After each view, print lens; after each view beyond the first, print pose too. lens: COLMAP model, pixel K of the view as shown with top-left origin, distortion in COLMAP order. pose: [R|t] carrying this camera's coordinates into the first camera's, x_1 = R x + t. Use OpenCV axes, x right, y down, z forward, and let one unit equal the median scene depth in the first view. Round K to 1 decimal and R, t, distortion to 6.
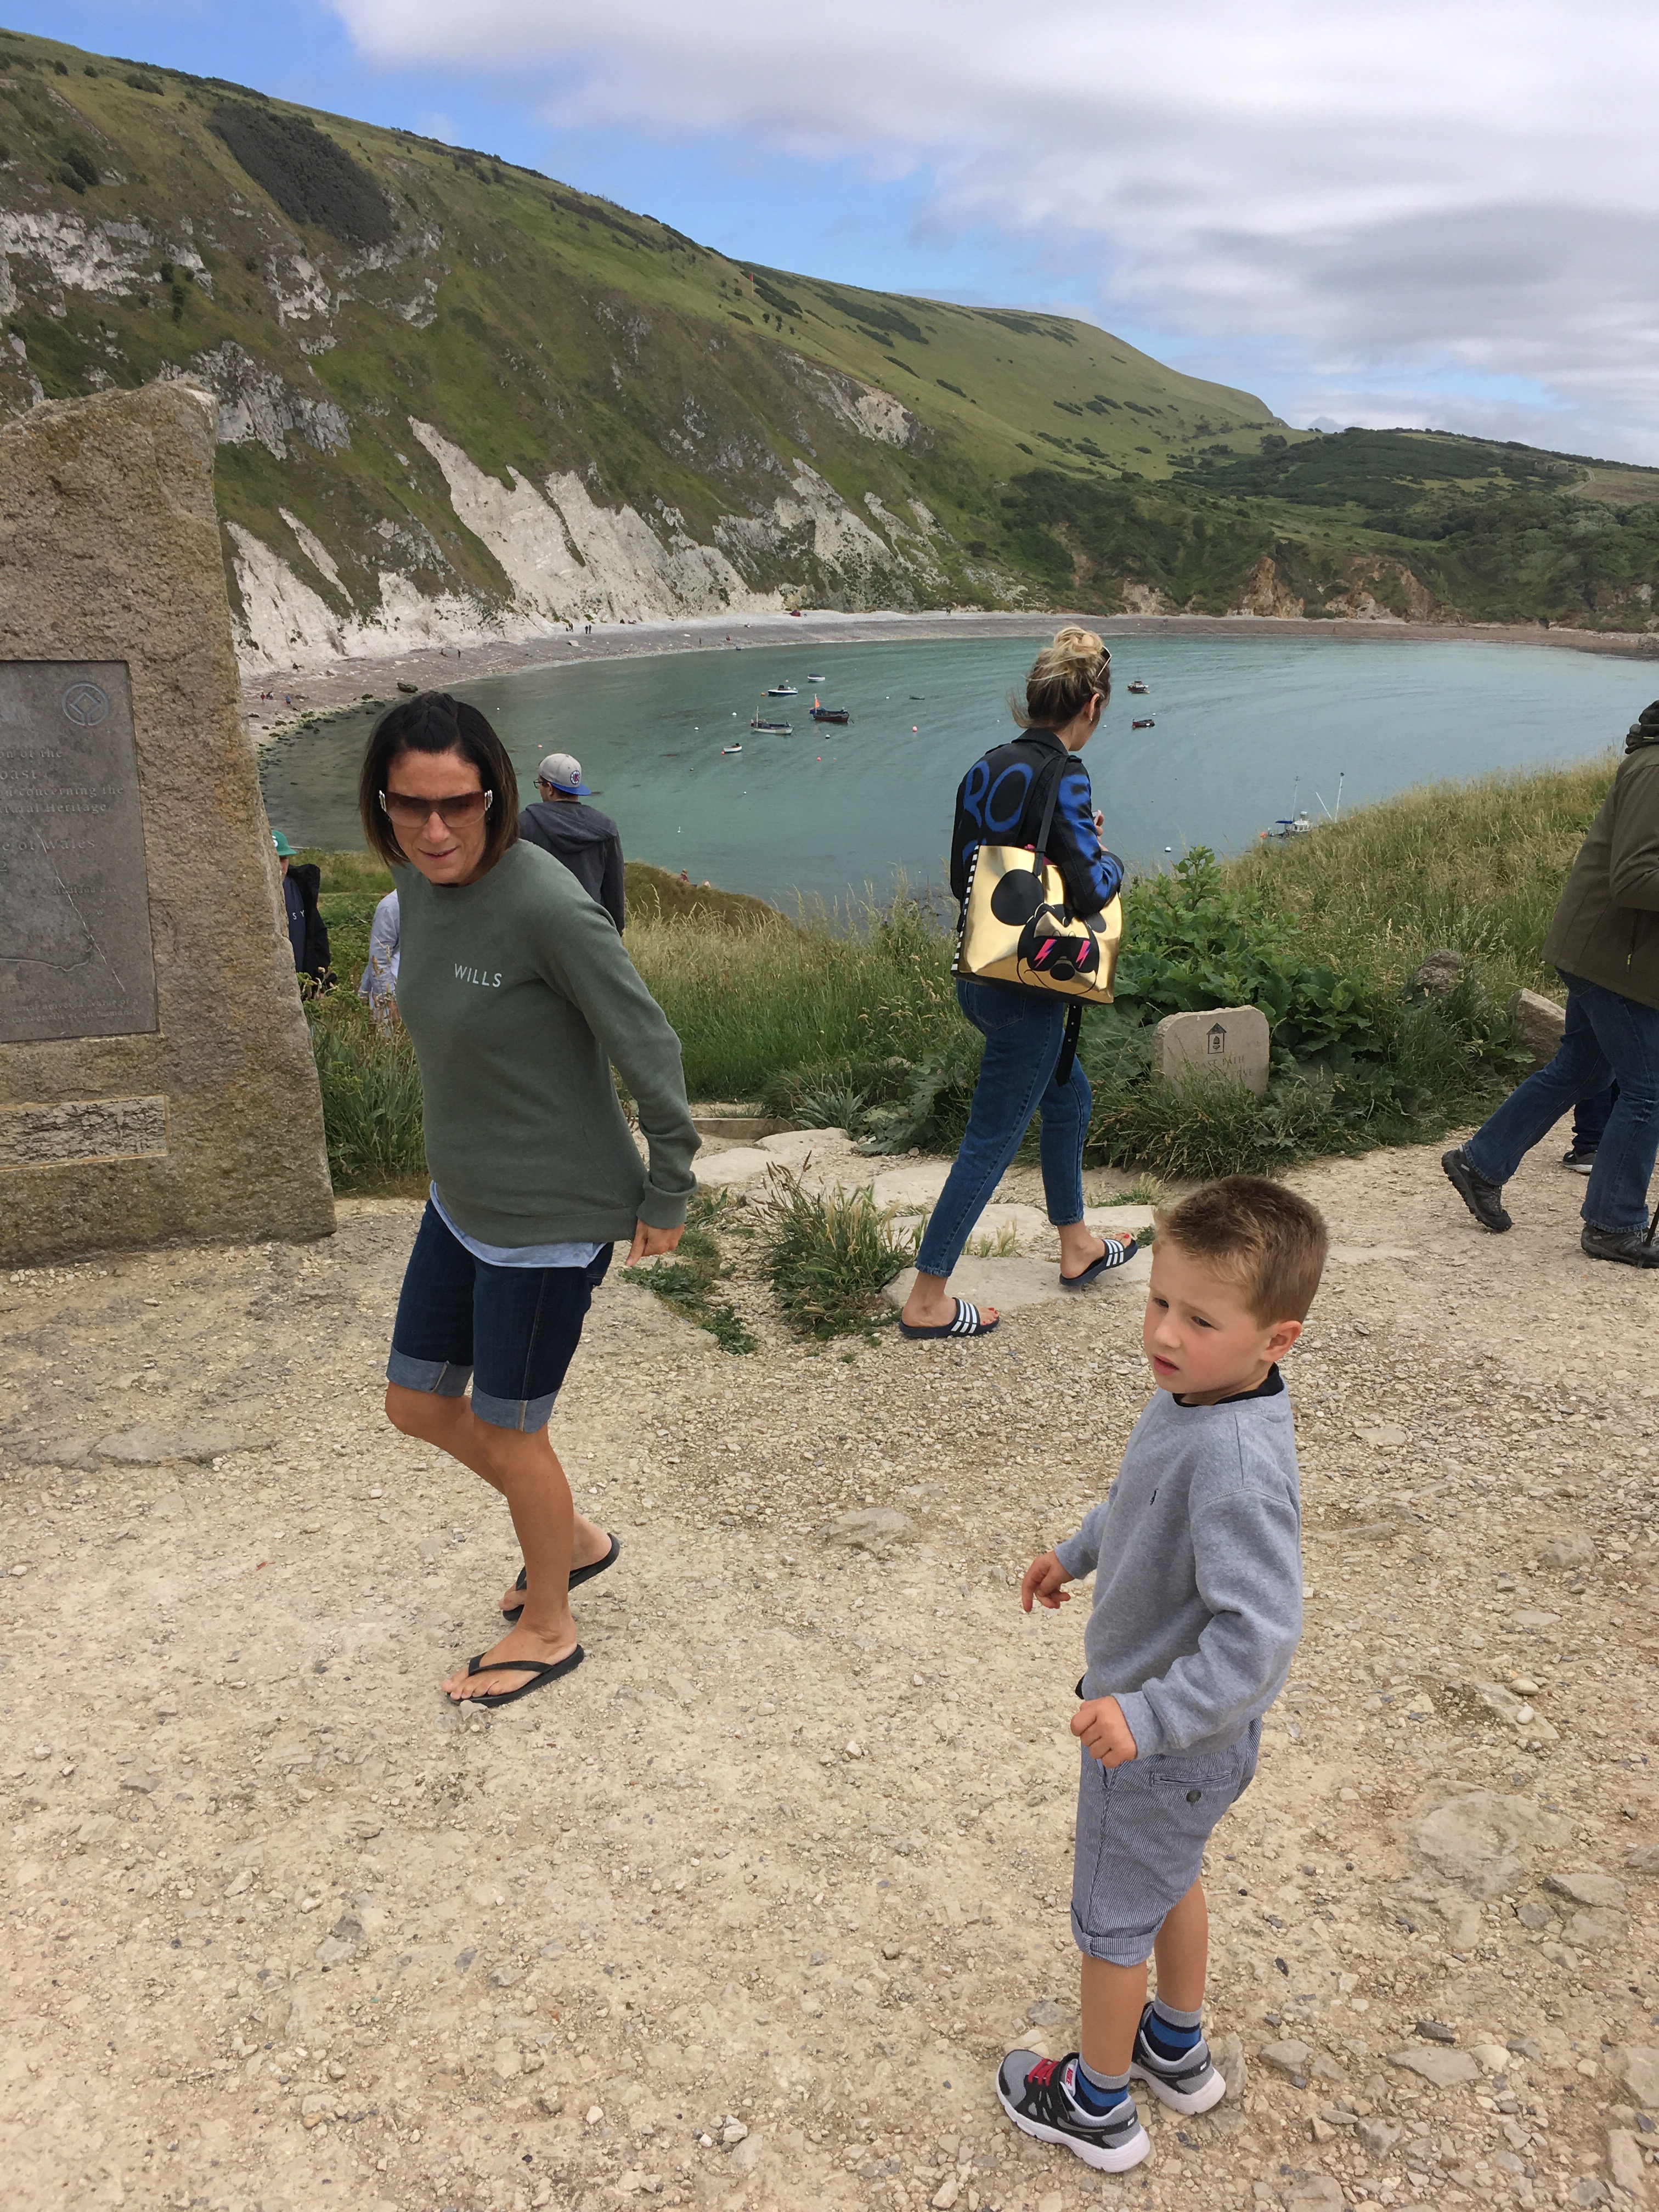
lens RADIAL K [[1884.4, 0, 842.9], [0, 1884.4, 1124.6], [0, 0, 1]] dist [0.082535, -0.117870]
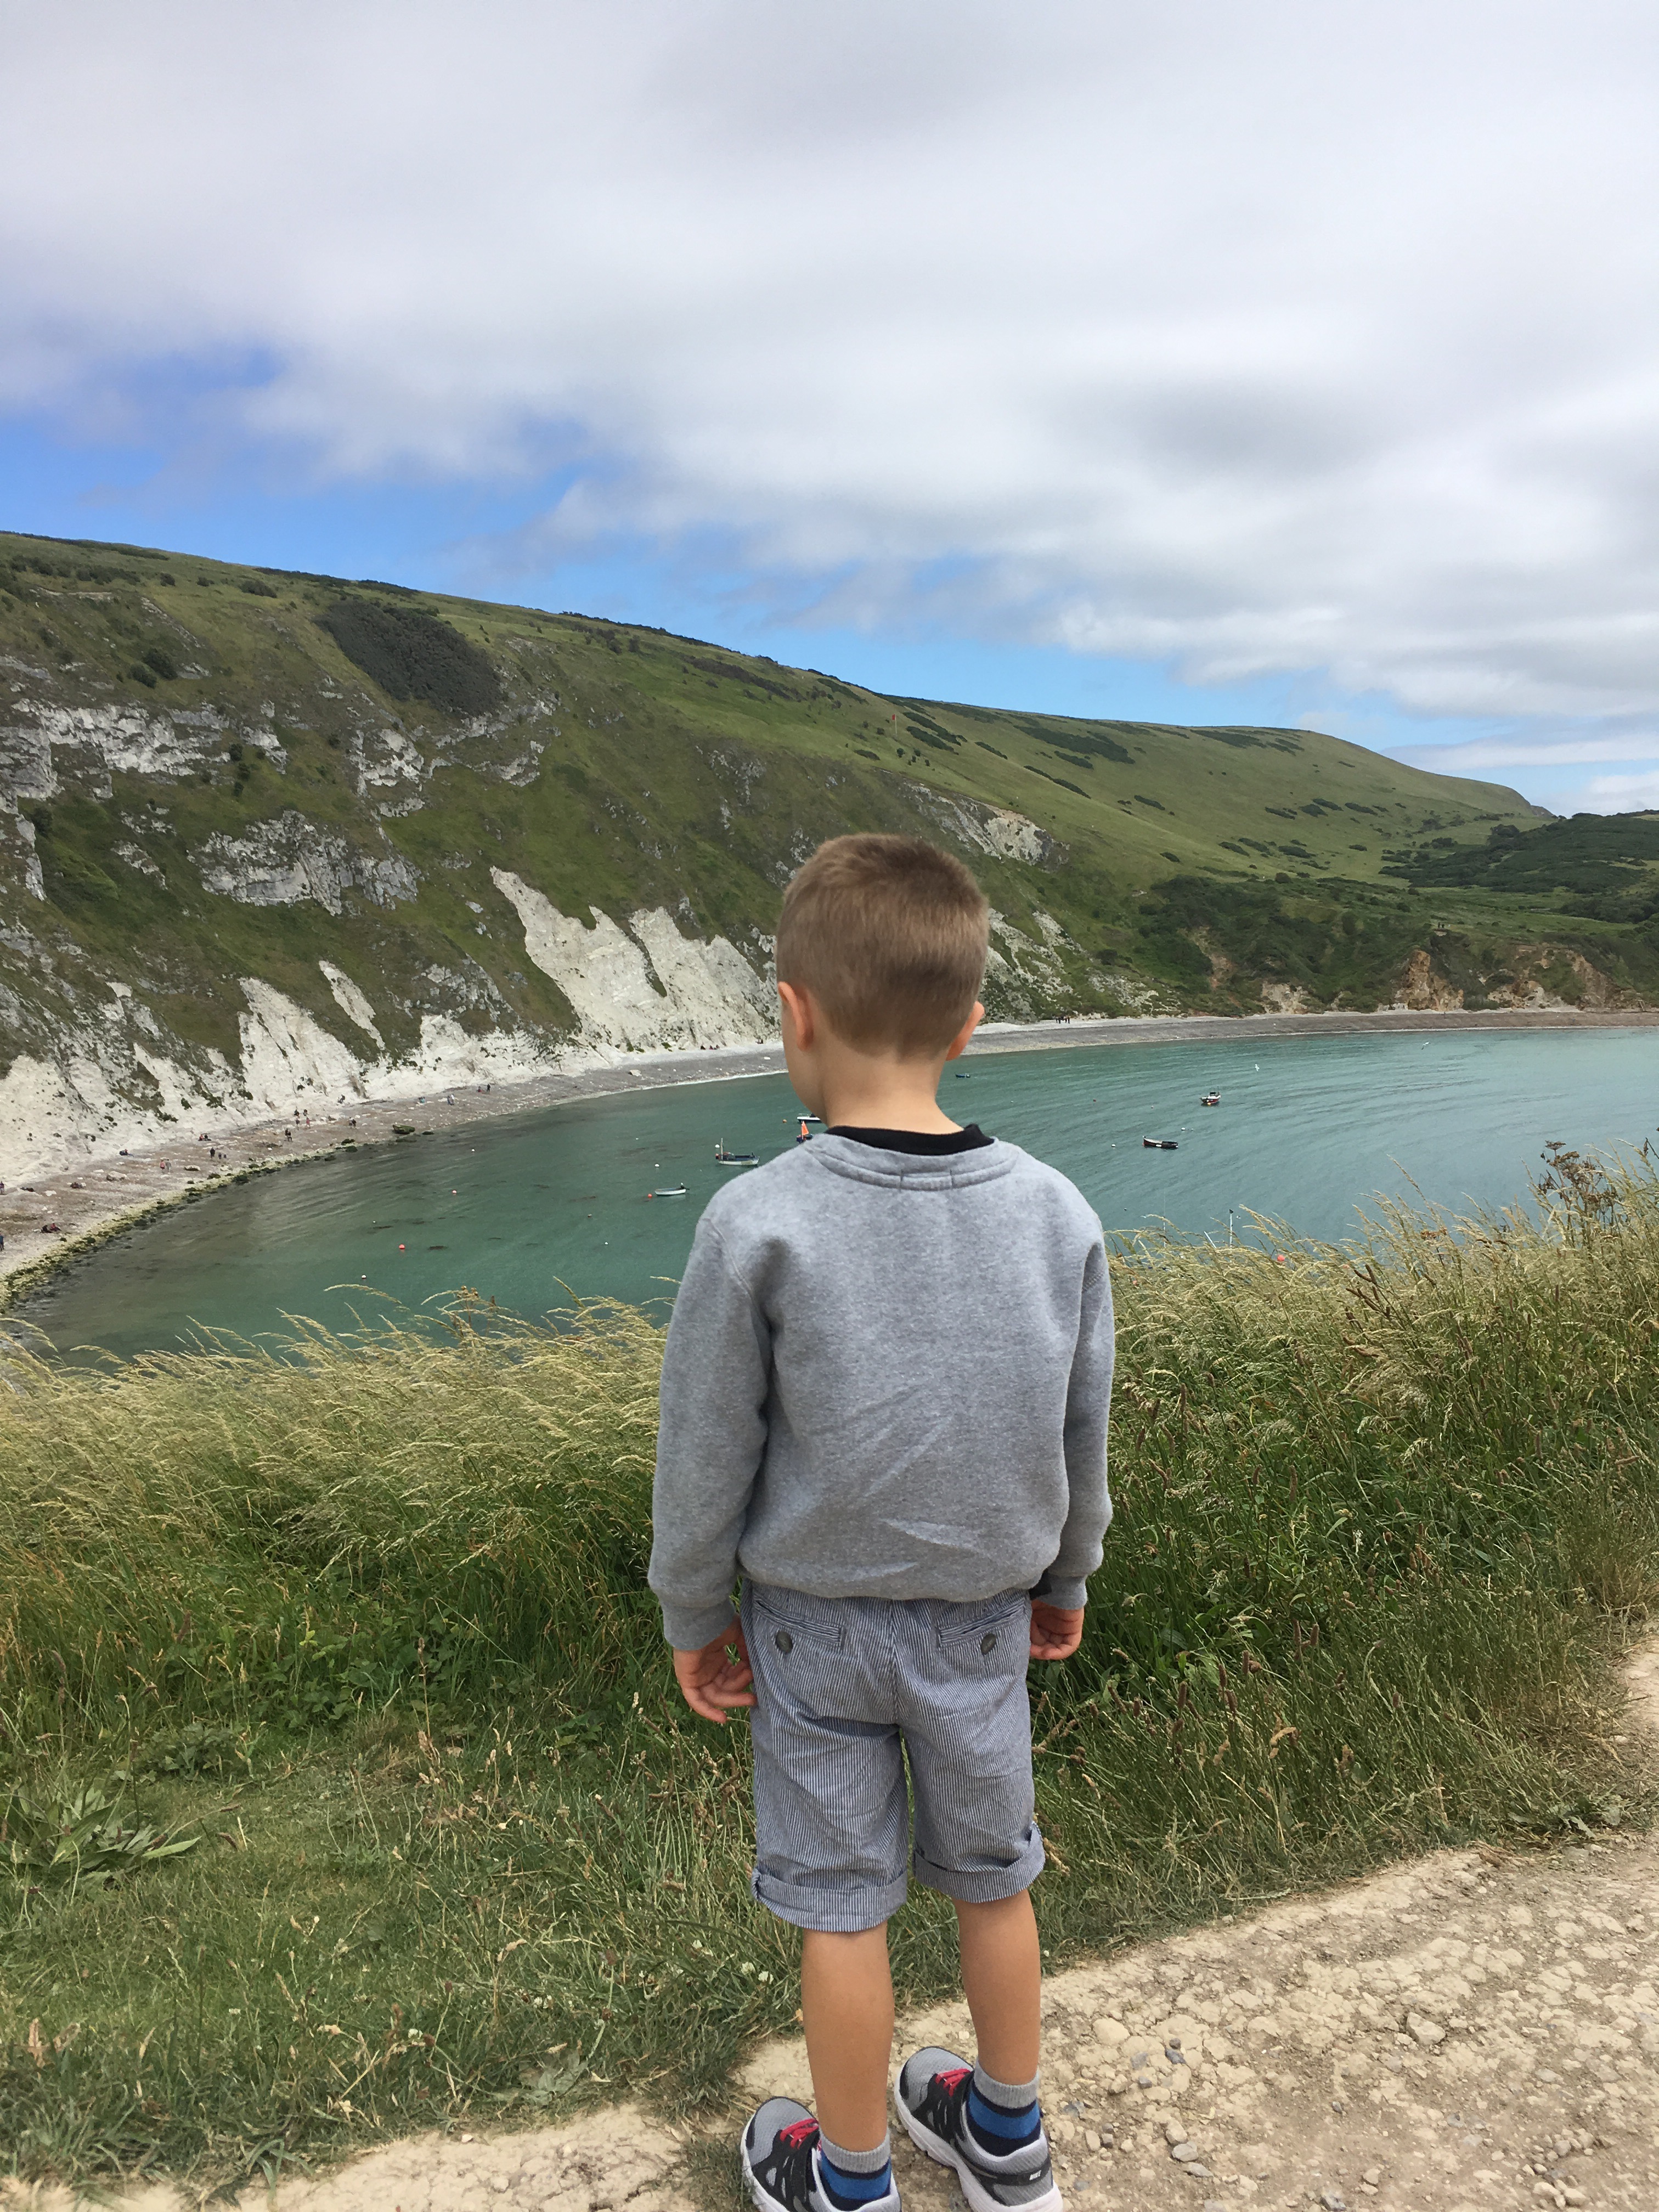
lens RADIAL K [[1901.6, 0, 836.5], [0, 1901.6, 1110.8], [0, 0, 1]] dist [0.078414, -0.010930]
pose [[0.986829, -0.036773, -0.157530, 0.106125], [0.002235, 0.976826, -0.214025, -0.019398], [0.161749, 0.210855, 0.964042, 0.057190]]
